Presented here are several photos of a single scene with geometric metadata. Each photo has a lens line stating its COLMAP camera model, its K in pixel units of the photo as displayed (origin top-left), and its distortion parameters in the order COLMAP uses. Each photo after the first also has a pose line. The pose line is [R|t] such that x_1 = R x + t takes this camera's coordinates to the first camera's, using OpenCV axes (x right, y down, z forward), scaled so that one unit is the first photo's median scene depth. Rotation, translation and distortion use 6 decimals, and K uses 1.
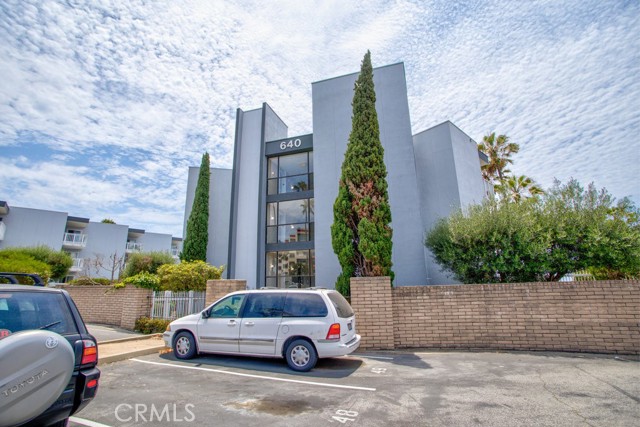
lens RADIAL K [[309.7, 0, 319.7], [0, 309.7, 210.2], [0, 0, 1]] dist [-0.068554, 0.024005]
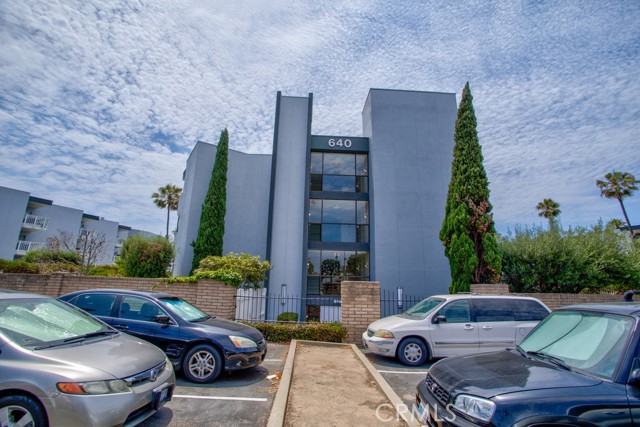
lens RADIAL K [[309.7, 0, 319.7], [0, 309.7, 210.2], [0, 0, 1]] dist [-0.068554, 0.024005]
pose [[0.932509, 0.135196, 0.334887, -0.443337], [-0.136612, 0.990434, -0.019441, 0.025883], [-0.334312, -0.027621, 0.942058, 0.084487]]
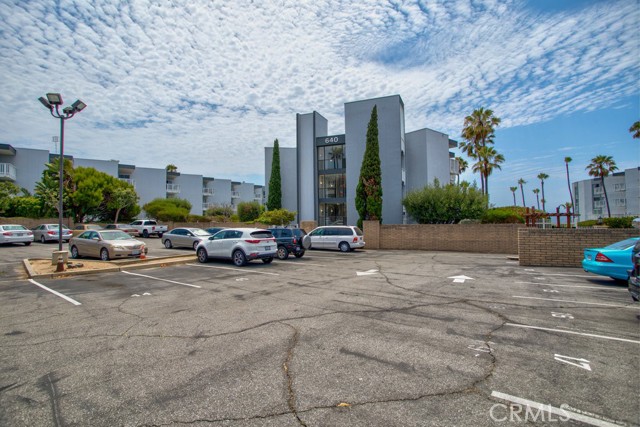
lens RADIAL K [[309.7, 0, 319.7], [0, 309.7, 210.2], [0, 0, 1]] dist [-0.068554, 0.024005]
pose [[0.996672, 0.004818, -0.081378, -0.020630], [0.013300, 0.975268, 0.220626, -0.207010], [0.080428, -0.220974, 0.971958, -0.702224]]
